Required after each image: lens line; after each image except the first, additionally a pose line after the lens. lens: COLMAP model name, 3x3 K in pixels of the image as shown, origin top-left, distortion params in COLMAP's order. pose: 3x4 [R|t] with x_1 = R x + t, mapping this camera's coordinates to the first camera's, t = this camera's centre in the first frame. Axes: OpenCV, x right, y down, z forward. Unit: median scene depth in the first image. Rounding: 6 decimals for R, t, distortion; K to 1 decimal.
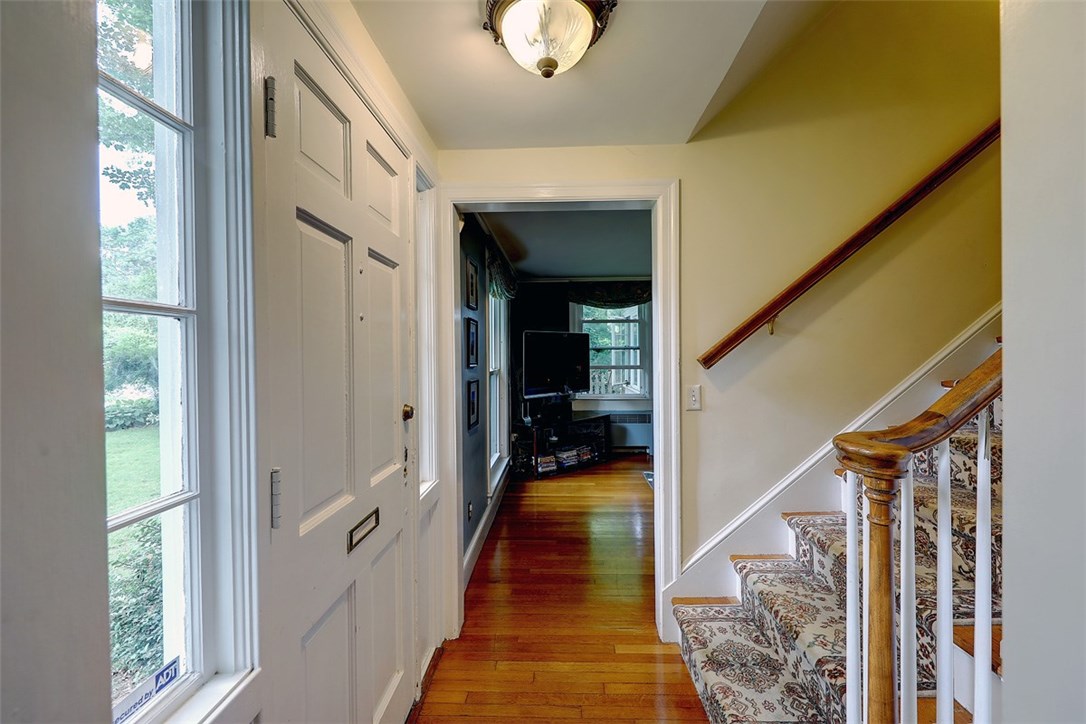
lens RADIAL K [[450.7, 0, 543.2], [0, 450.7, 358.5], [0, 0, 1]] dist [-0.003609, -0.000180]
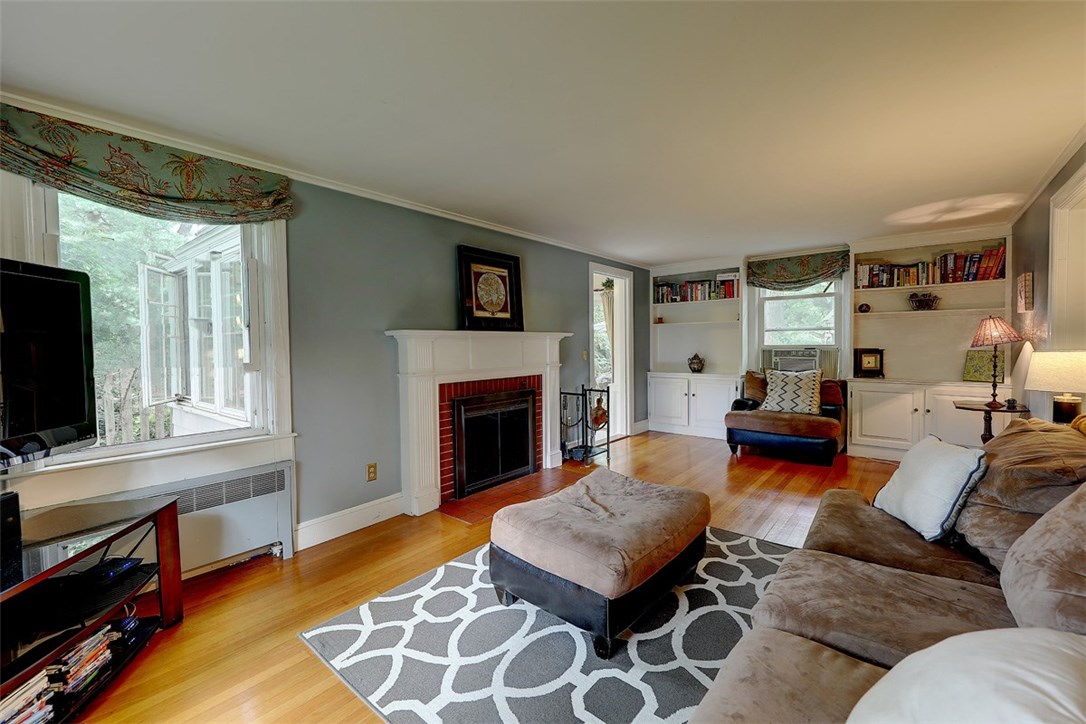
lens RADIAL K [[450.7, 0, 543.4], [0, 450.7, 359.6], [0, 0, 1]] dist [-0.003609, -0.000180]
pose [[0.607175, -0.017314, 0.794379, 0.037577], [0.010386, 0.999850, 0.013854, 0.007078], [-0.794500, -0.000162, 0.607264, 0.504181]]
